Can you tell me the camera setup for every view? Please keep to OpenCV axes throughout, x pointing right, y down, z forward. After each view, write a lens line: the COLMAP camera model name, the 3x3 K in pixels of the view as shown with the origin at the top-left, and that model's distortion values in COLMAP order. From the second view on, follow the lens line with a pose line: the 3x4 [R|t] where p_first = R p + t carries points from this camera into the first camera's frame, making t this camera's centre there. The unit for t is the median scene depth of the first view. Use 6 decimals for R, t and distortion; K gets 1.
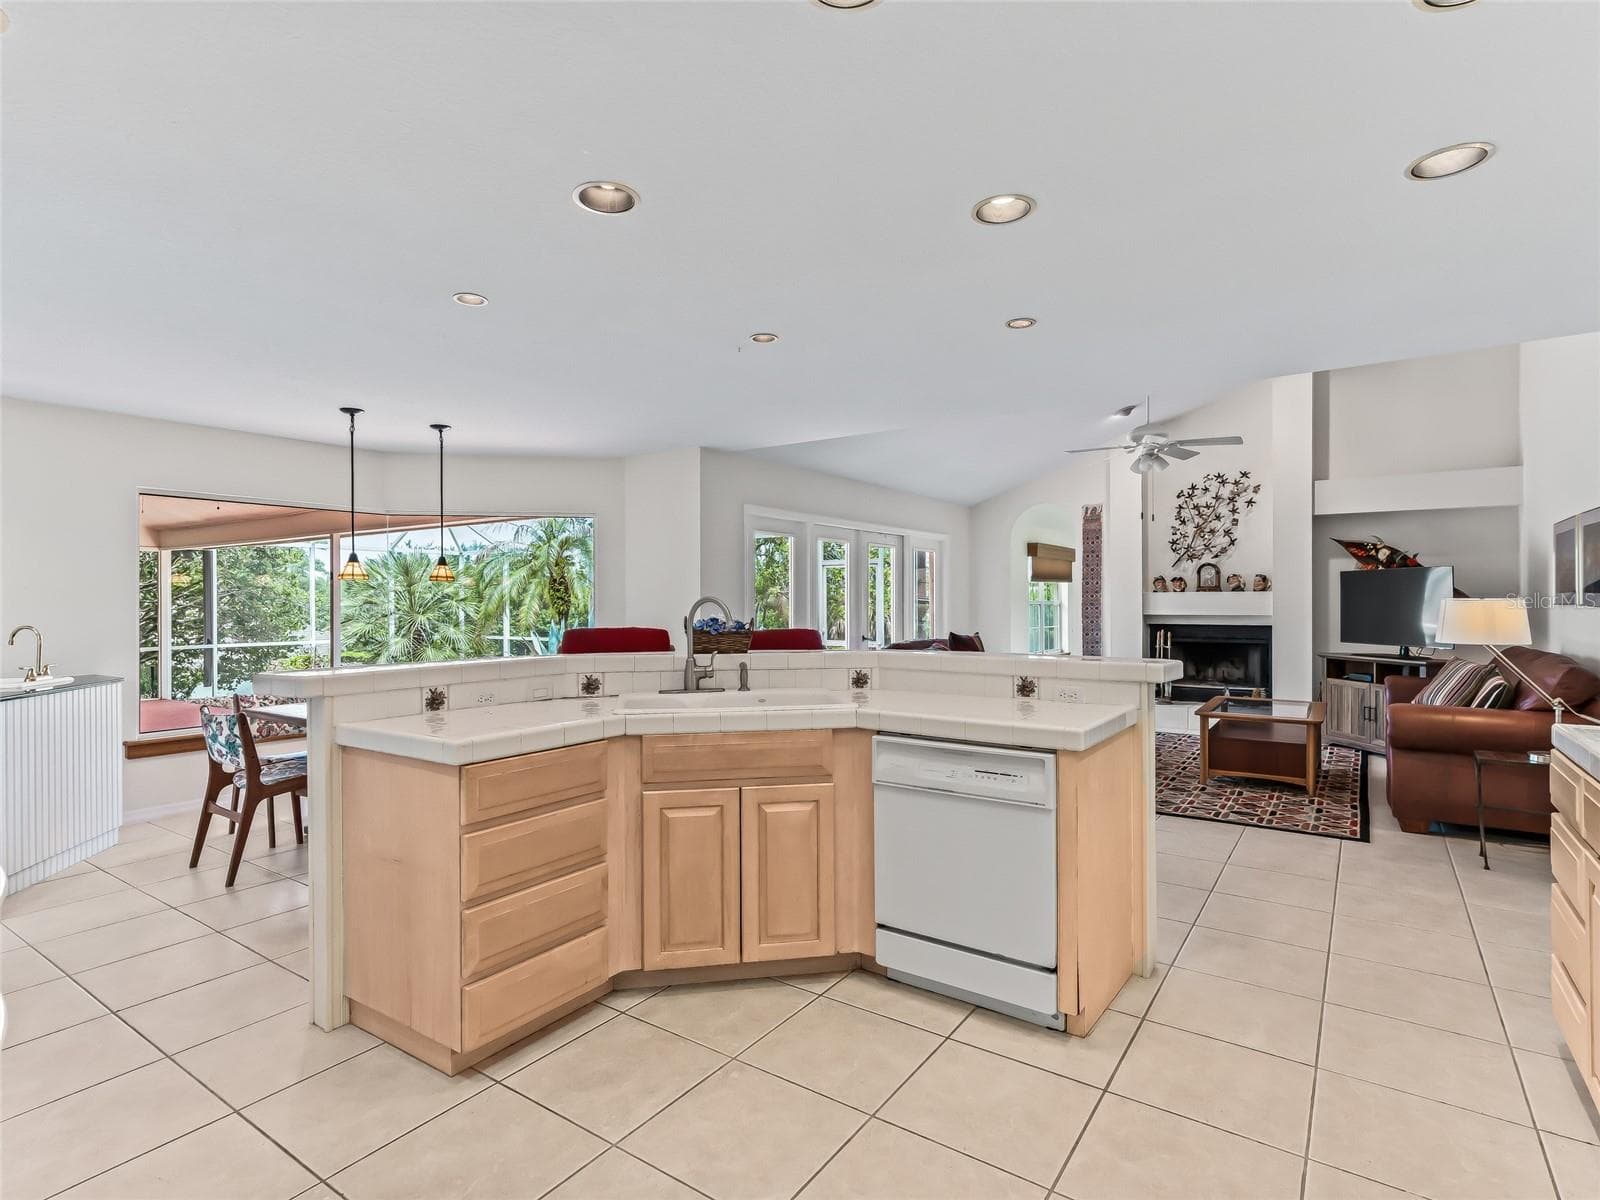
lens RADIAL K [[813.3, 0, 793.0], [0, 813.3, 604.5], [0, 0, 1]] dist [-0.003605, 0.001299]
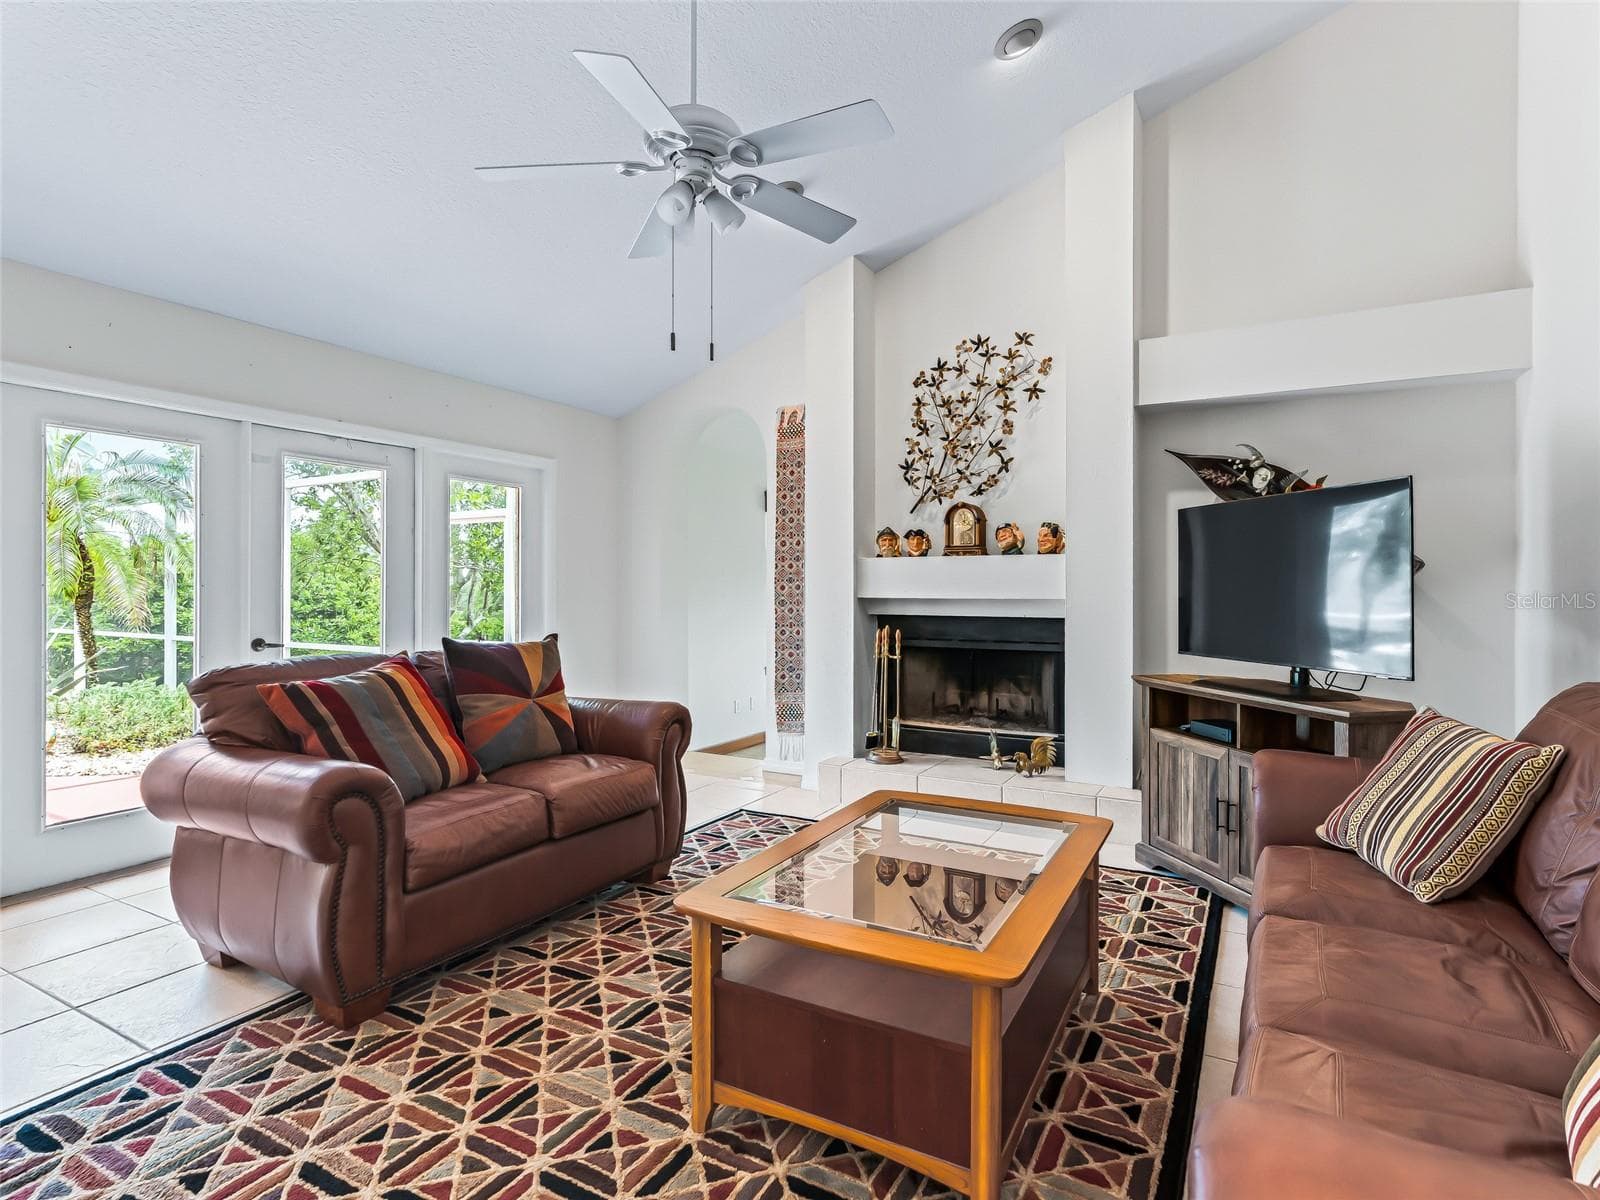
lens RADIAL K [[813.3, 0, 807.0], [0, 813.3, 586.5], [0, 0, 1]] dist [-0.003605, 0.001299]
pose [[0.995421, 0.003337, 0.095532, 0.359083], [-0.002788, 0.999979, -0.005877, 0.008399], [-0.095550, 0.005584, 0.995409, 0.473494]]
